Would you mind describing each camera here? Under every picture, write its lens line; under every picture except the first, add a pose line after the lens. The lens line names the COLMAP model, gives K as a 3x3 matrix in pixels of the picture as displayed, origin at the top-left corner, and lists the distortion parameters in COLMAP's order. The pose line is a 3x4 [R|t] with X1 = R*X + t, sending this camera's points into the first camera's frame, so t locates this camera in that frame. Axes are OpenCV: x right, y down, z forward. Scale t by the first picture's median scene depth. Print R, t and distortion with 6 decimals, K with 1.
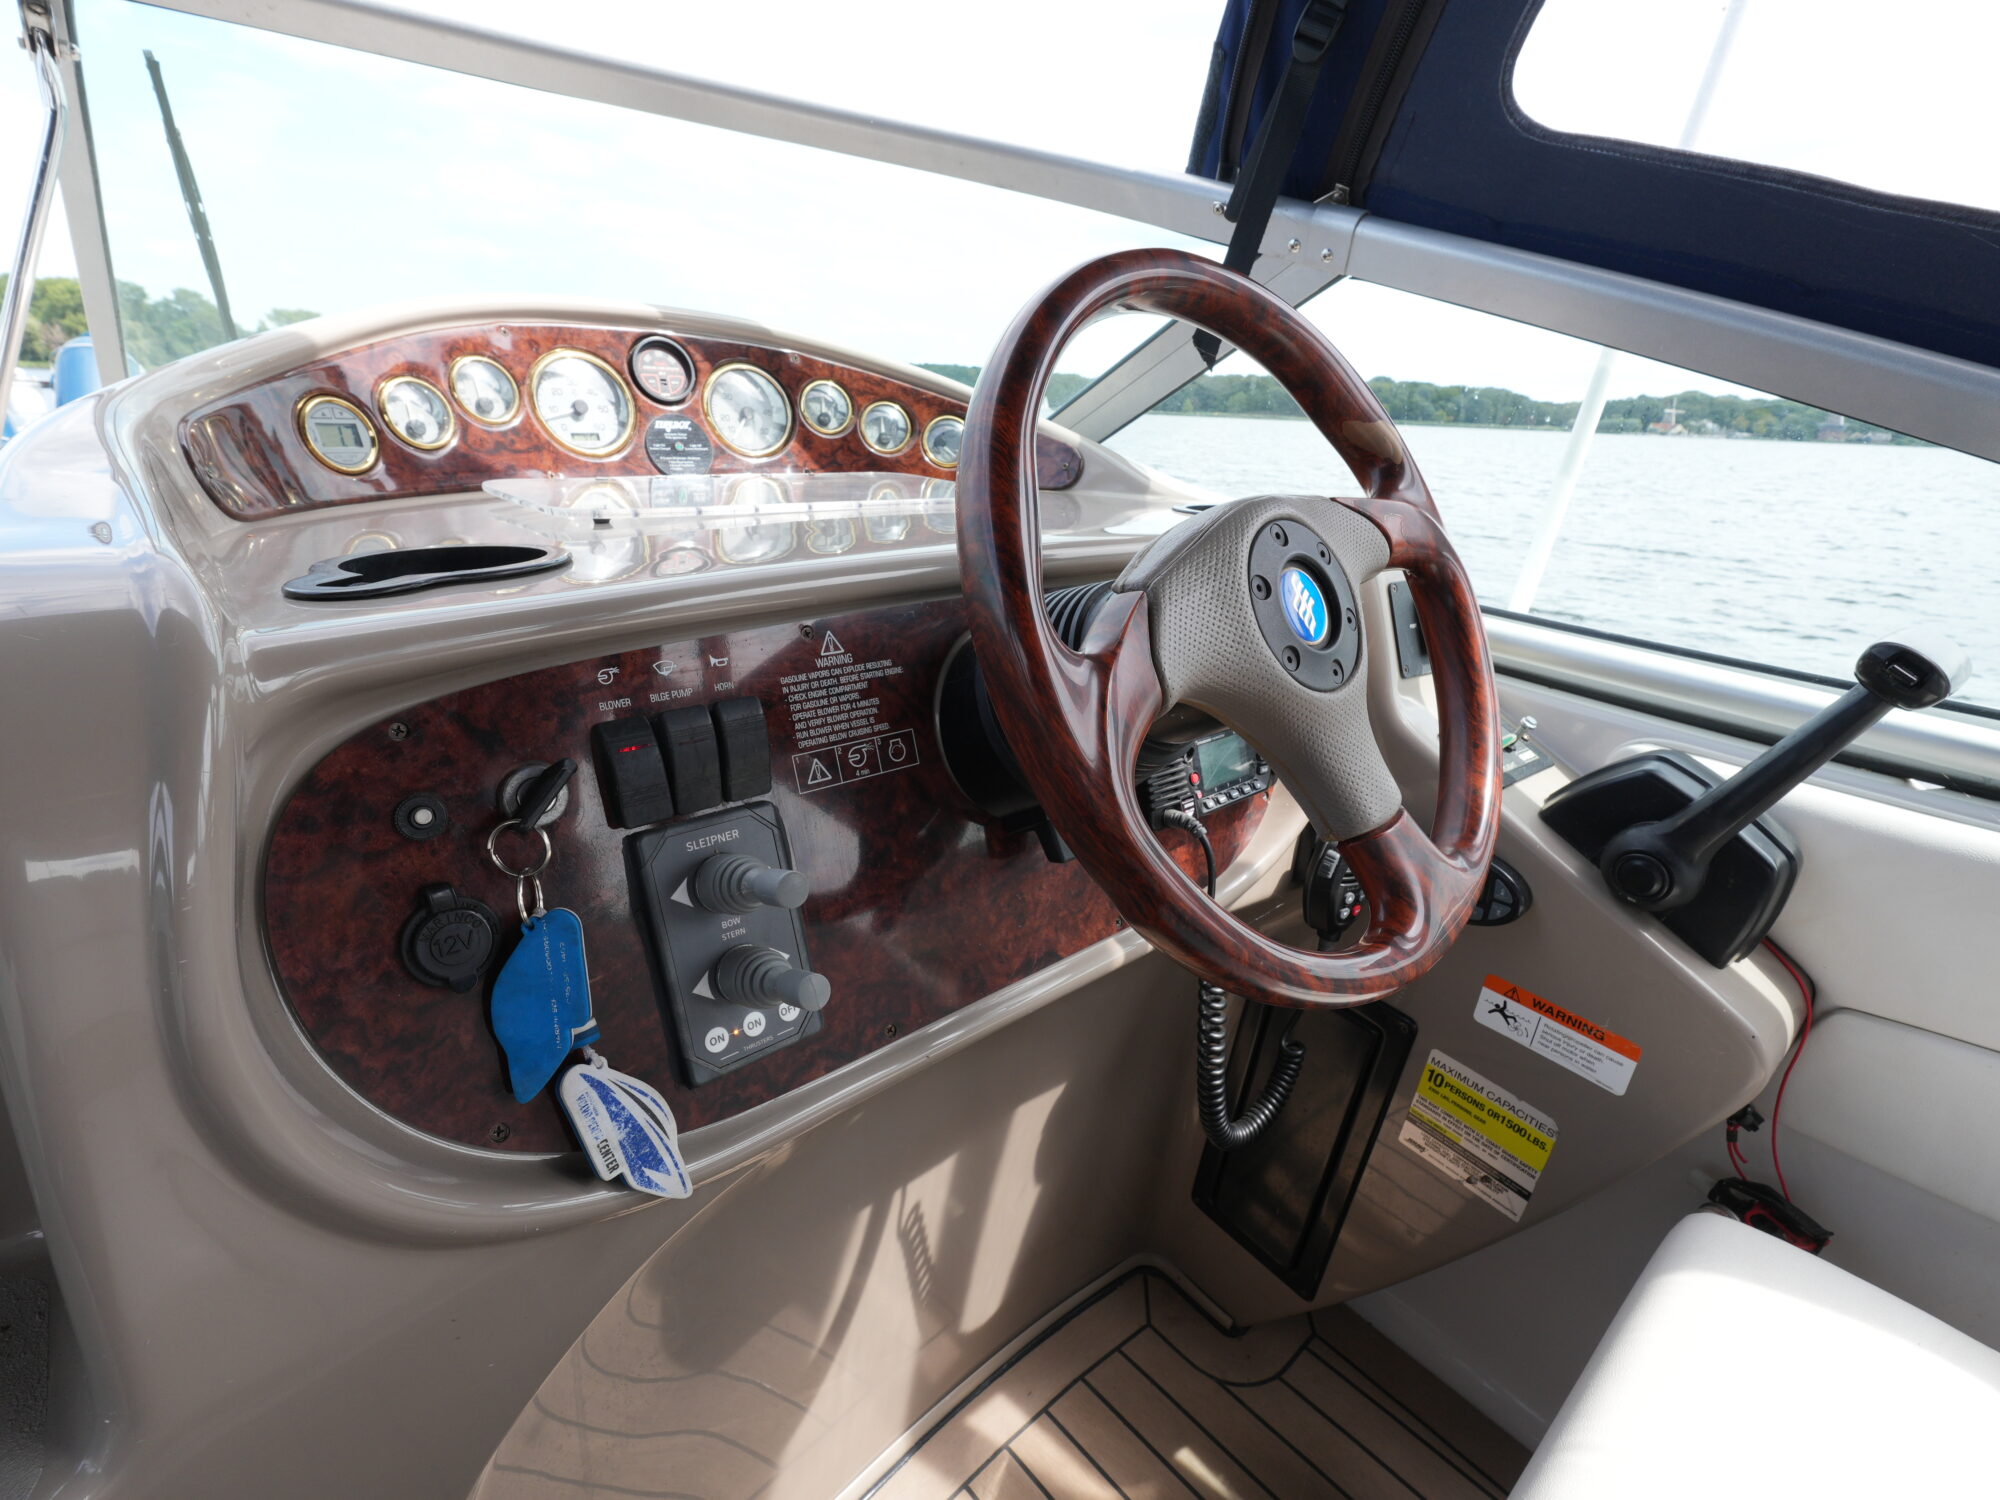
lens RADIAL K [[938.7, 0, 1005.5], [0, 938.7, 752.0], [0, 0, 1]] dist [-0.003808, 0.000822]
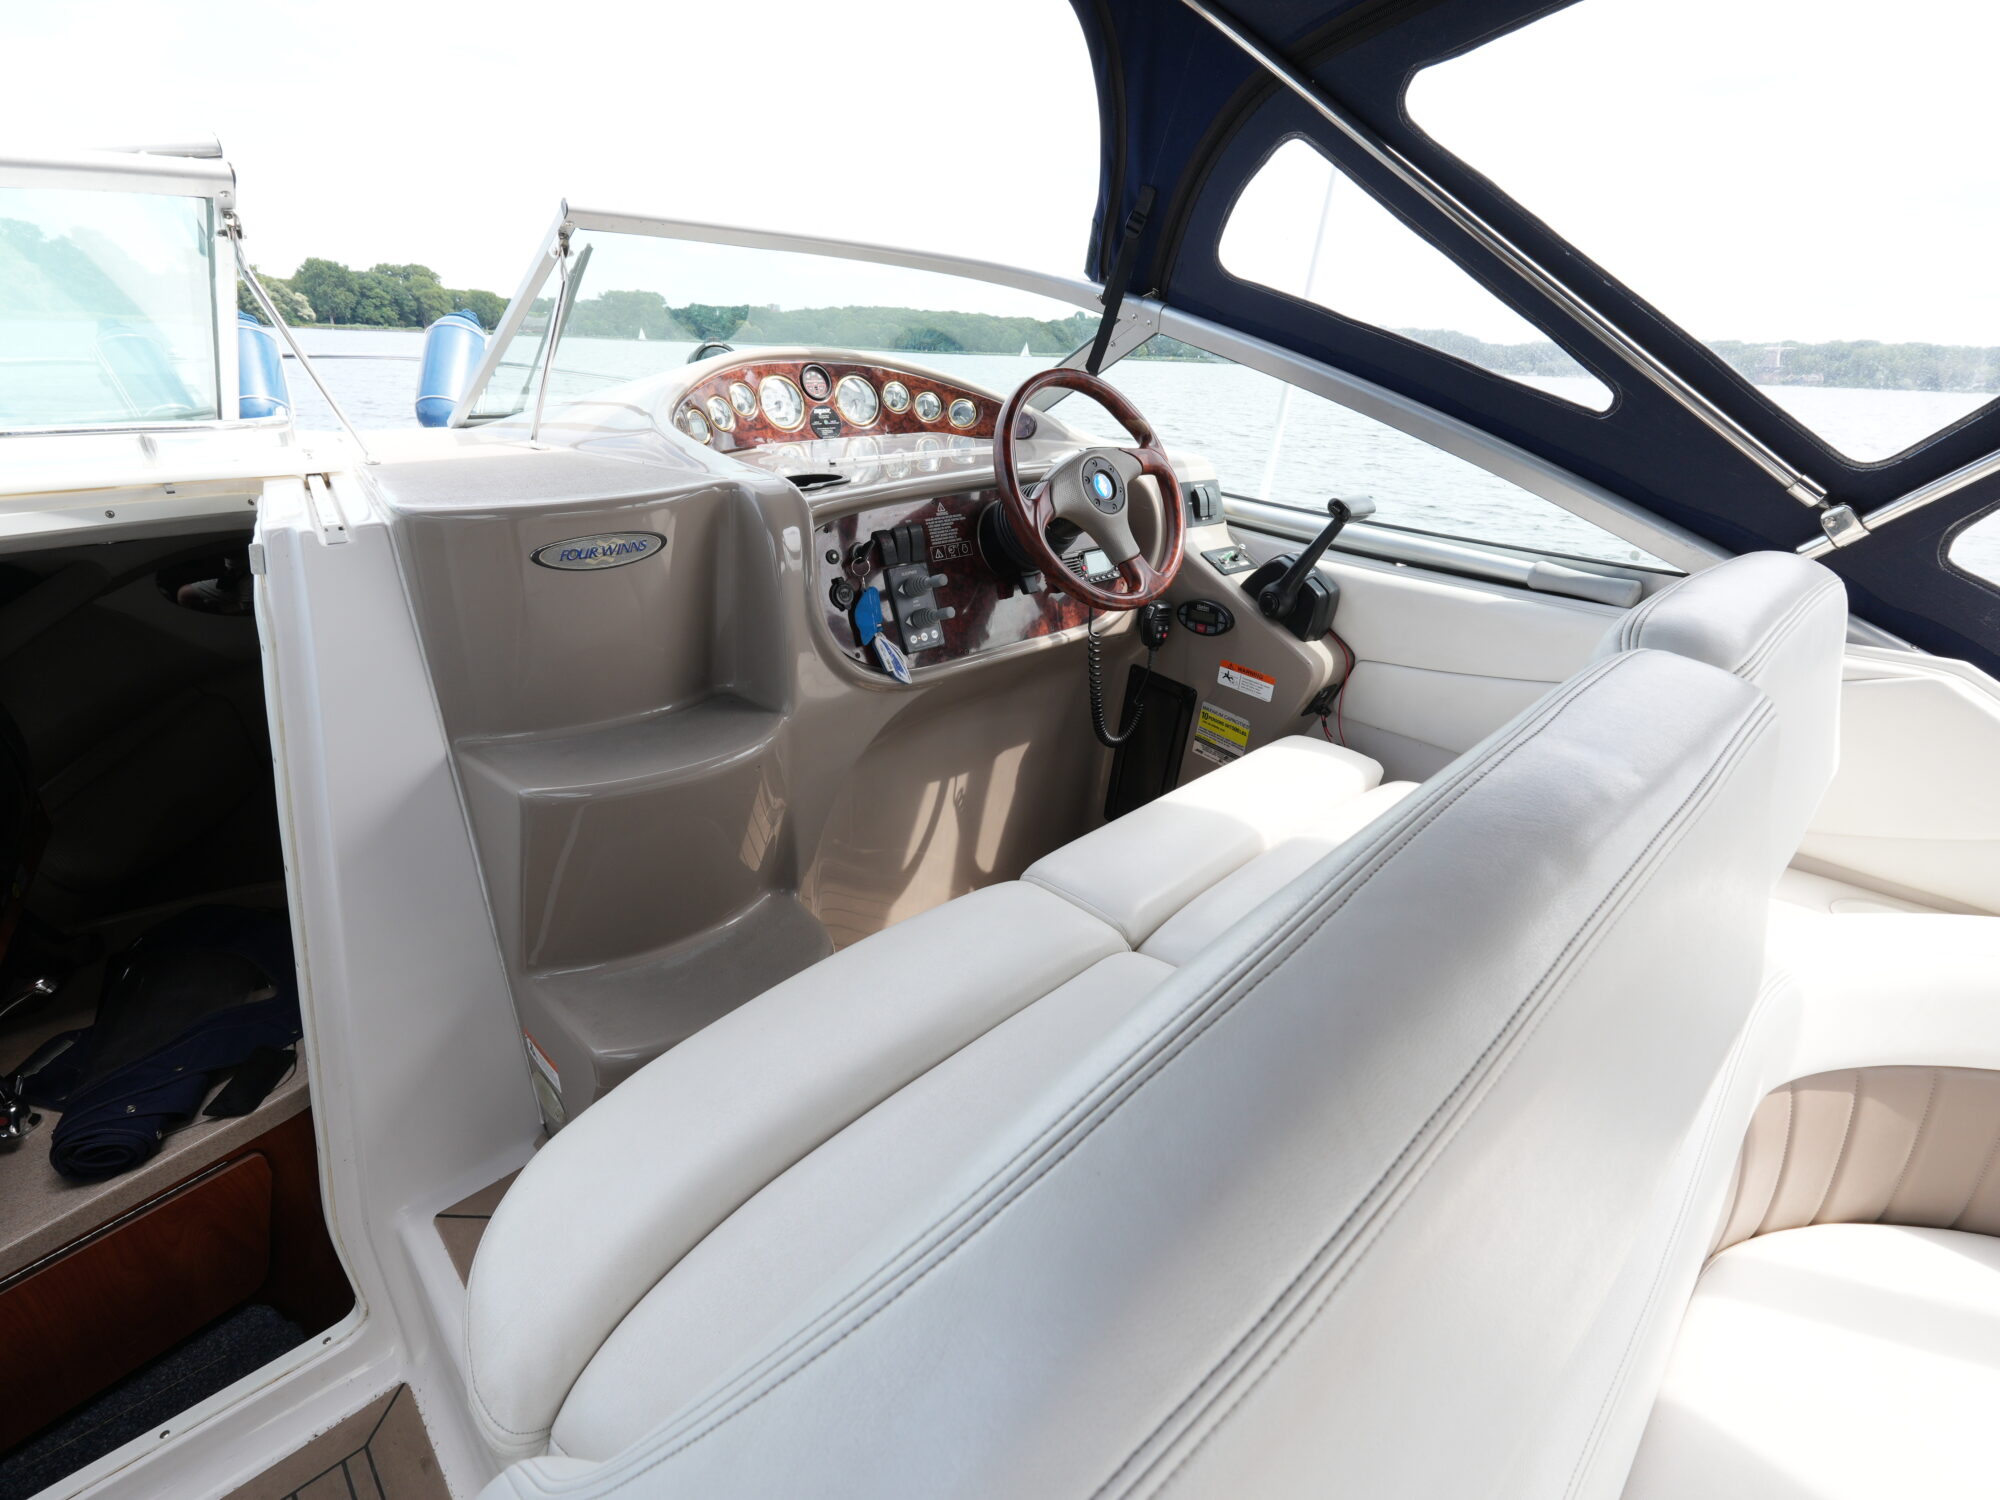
lens RADIAL K [[938.7, 0, 1005.6], [0, 938.7, 750.5], [0, 0, 1]] dist [-0.003808, 0.000822]
pose [[0.999166, -0.032250, 0.025038, -0.061476], [0.030412, 0.997040, 0.070609, 0.279145], [-0.027241, -0.069788, 0.997190, -1.231801]]
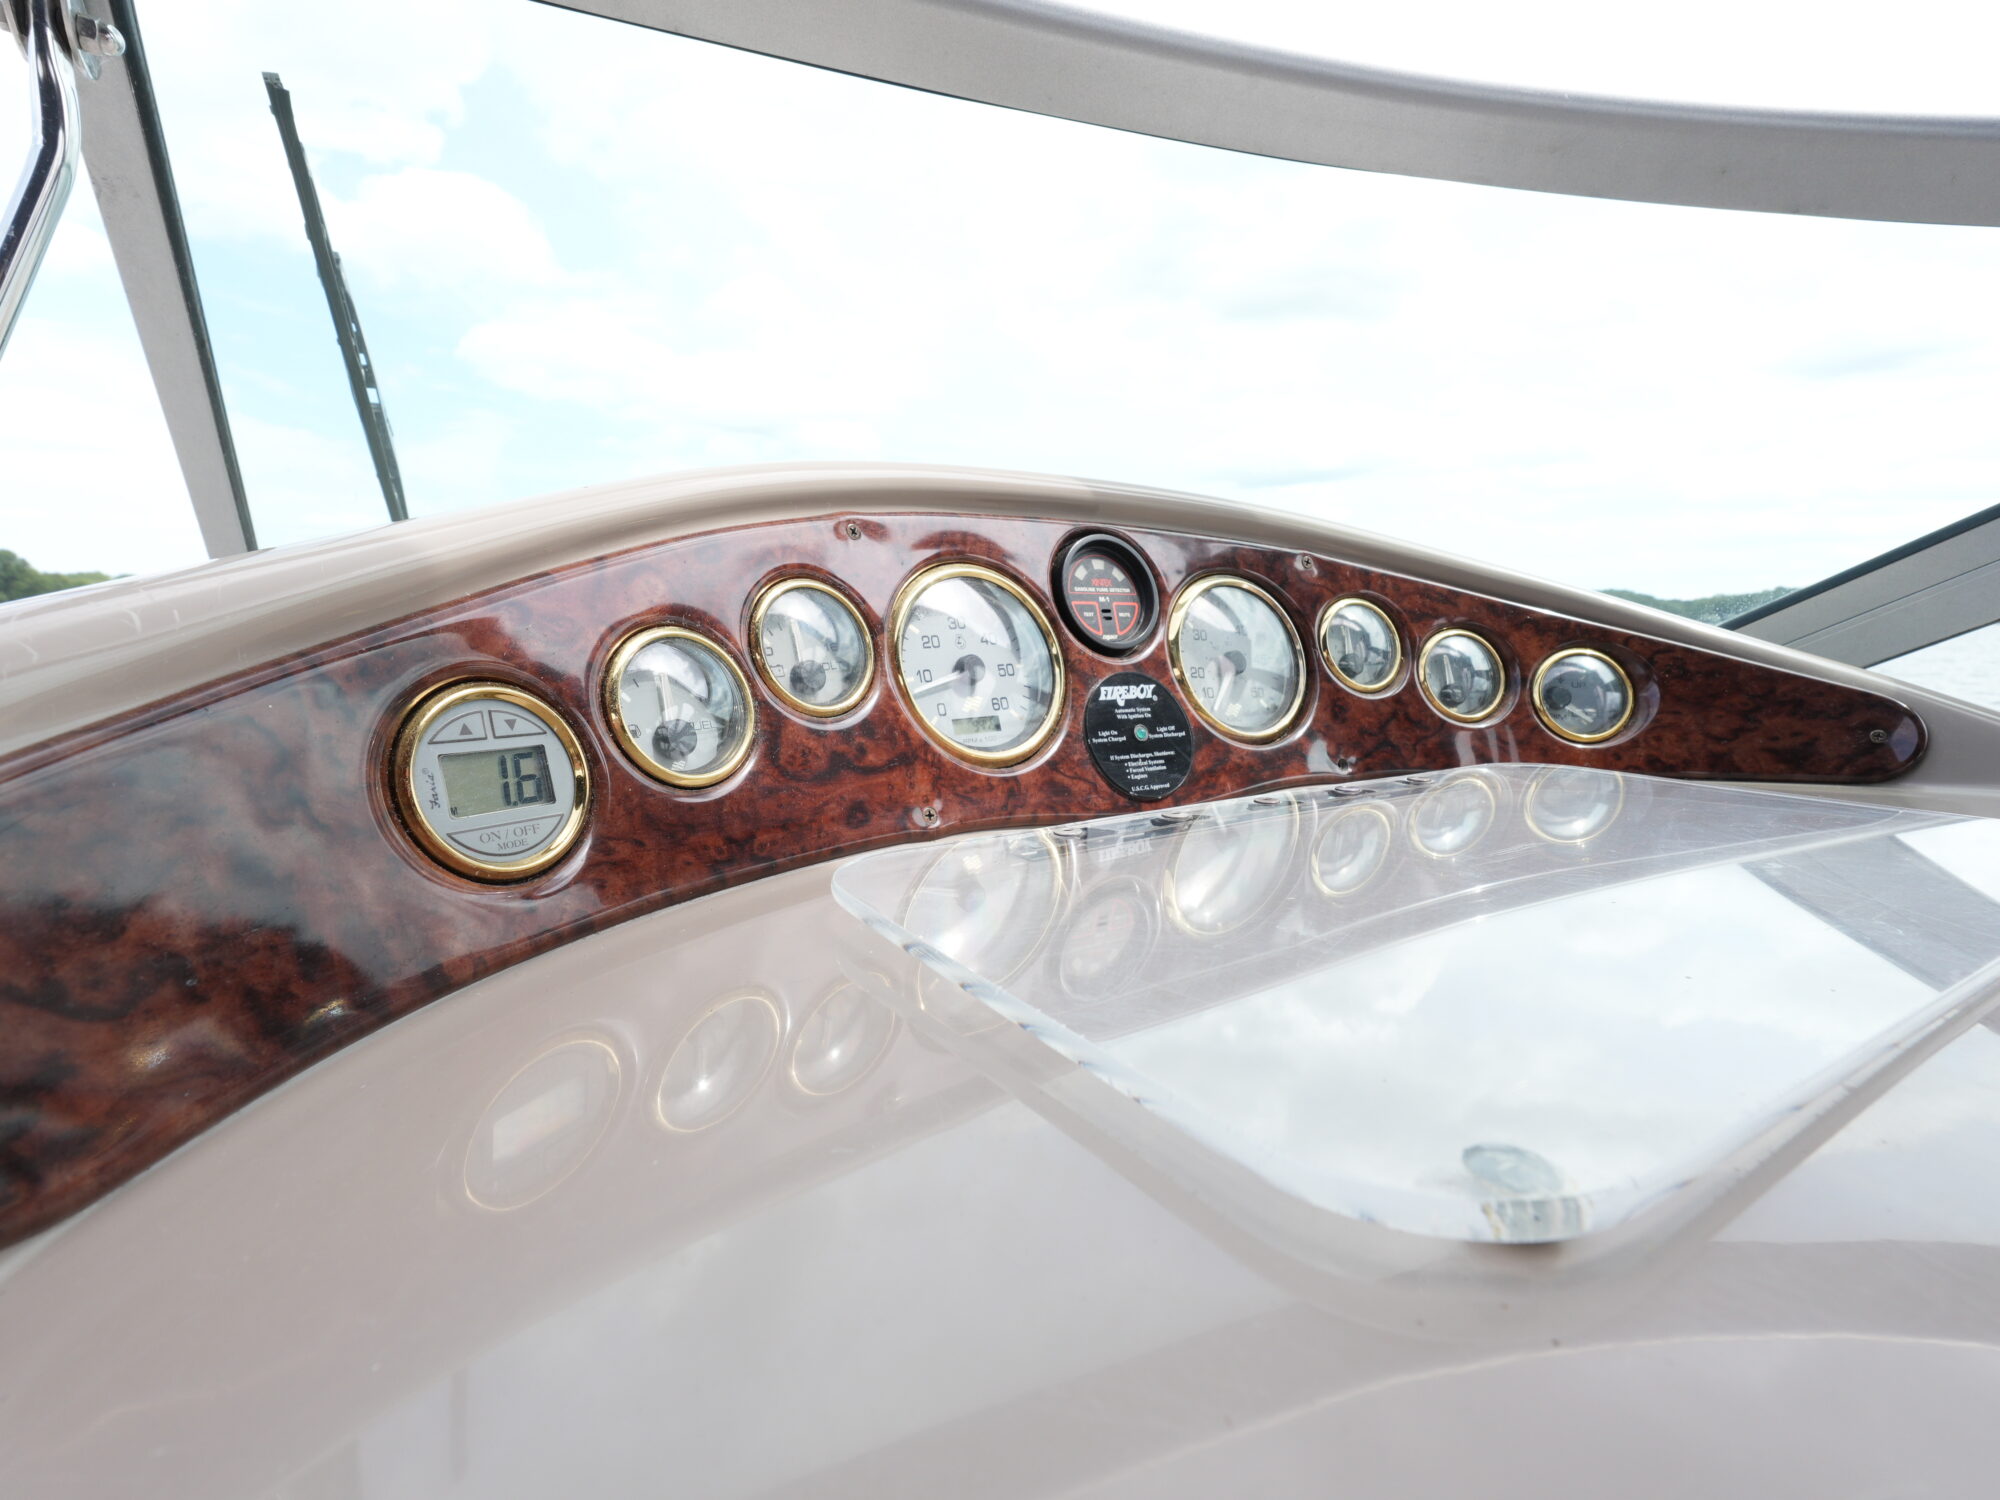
lens RADIAL K [[938.7, 0, 997.1], [0, 938.7, 743.1], [0, 0, 1]] dist [-0.003808, 0.000822]
pose [[0.986873, -0.033401, -0.158006, -0.432839], [-0.005394, 0.971017, -0.238950, -0.251460], [0.161408, 0.236666, 0.958090, 0.637290]]
